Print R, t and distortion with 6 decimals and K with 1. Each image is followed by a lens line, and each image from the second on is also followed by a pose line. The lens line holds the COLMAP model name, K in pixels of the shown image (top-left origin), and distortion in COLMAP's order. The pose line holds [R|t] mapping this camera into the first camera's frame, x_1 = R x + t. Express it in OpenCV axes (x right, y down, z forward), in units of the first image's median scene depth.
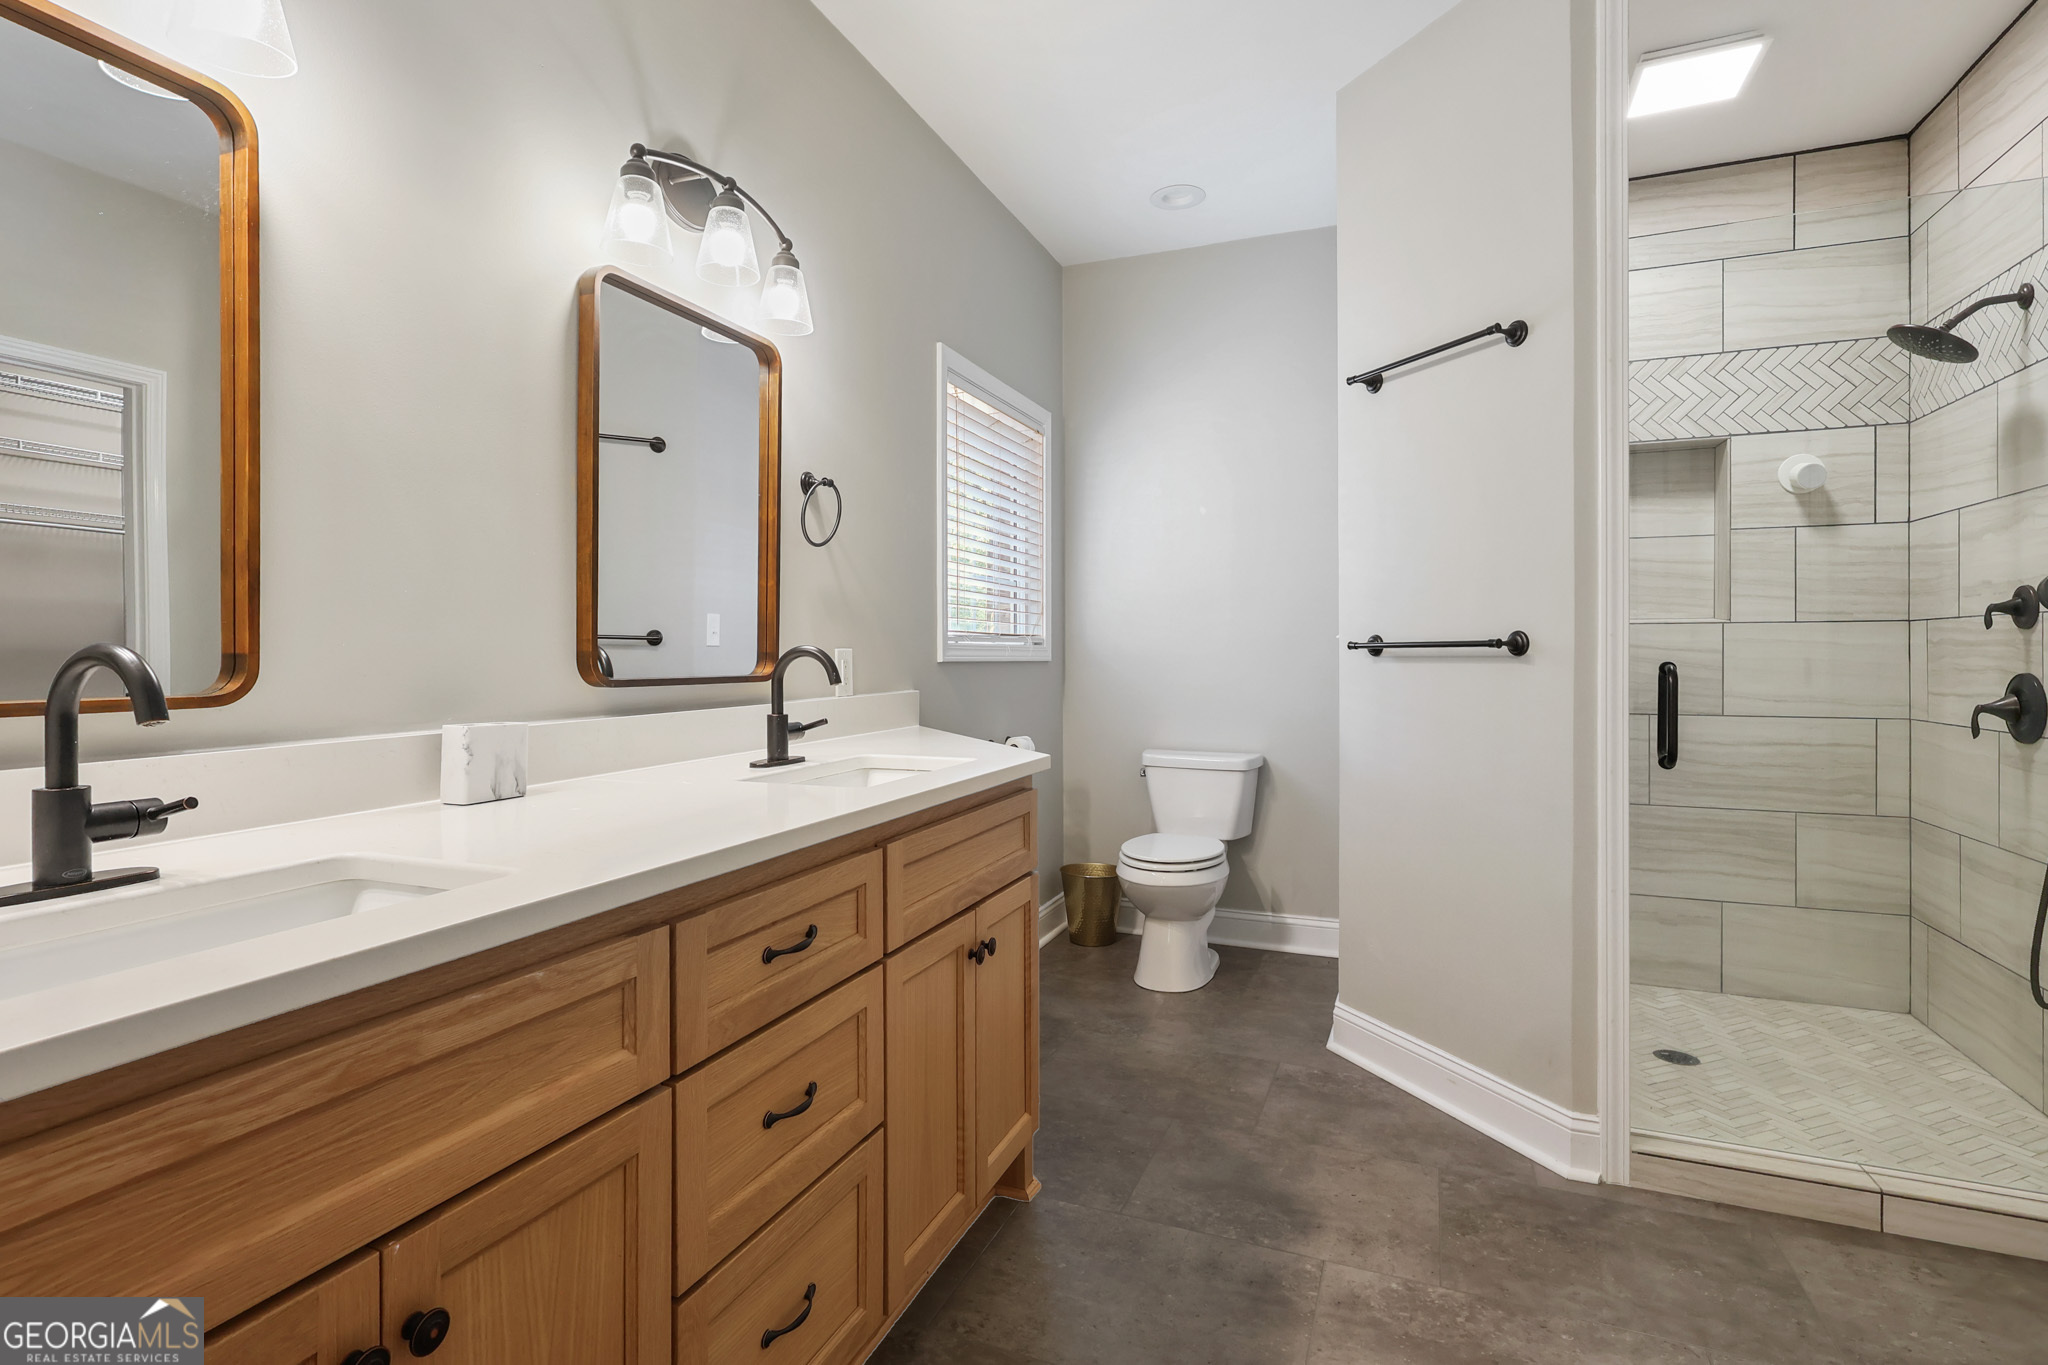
lens RADIAL K [[1006.8, 0, 1018.2], [0, 1006.8, 655.1], [0, 0, 1]] dist [0.001970, 0.000619]
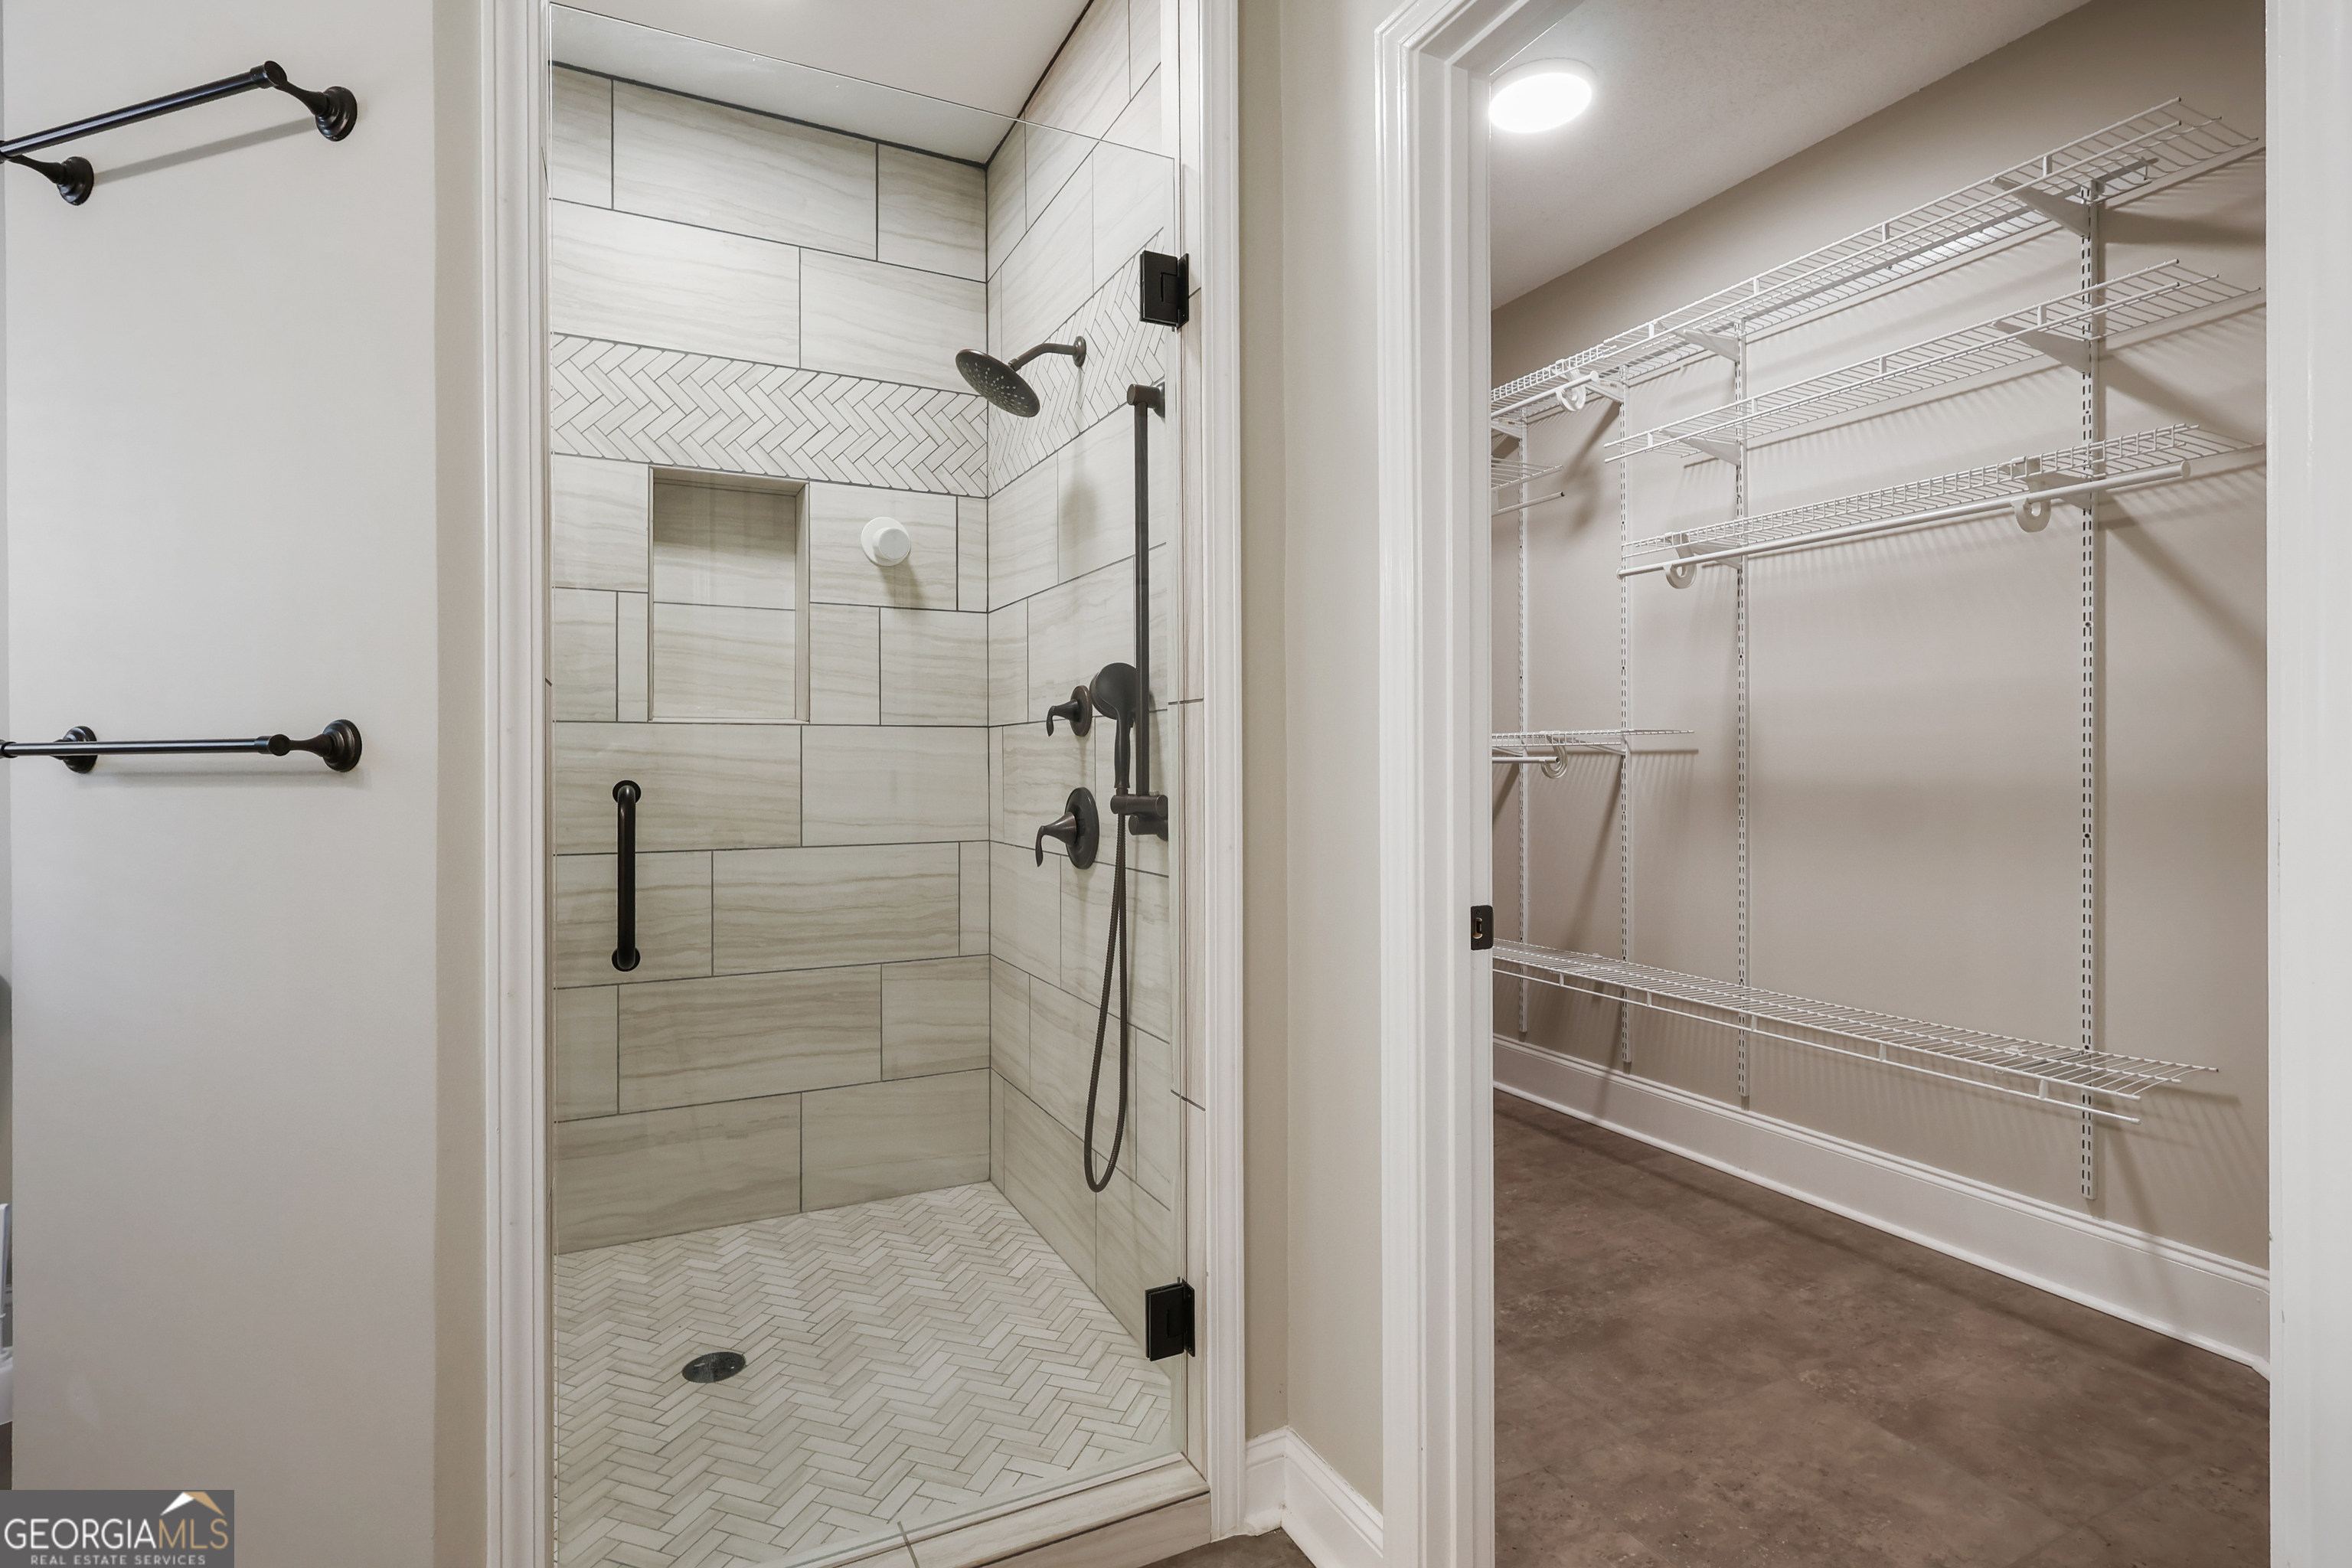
lens RADIAL K [[1117.7, 0, 1168.7], [0, 1117.7, 771.4], [0, 0, 1]] dist [0.000126, -0.000037]
pose [[0.657650, -0.006049, 0.753299, 0.262711], [0.003041, 0.999981, 0.005376, -0.000650], [-0.753317, -0.001244, 0.657656, 0.252909]]
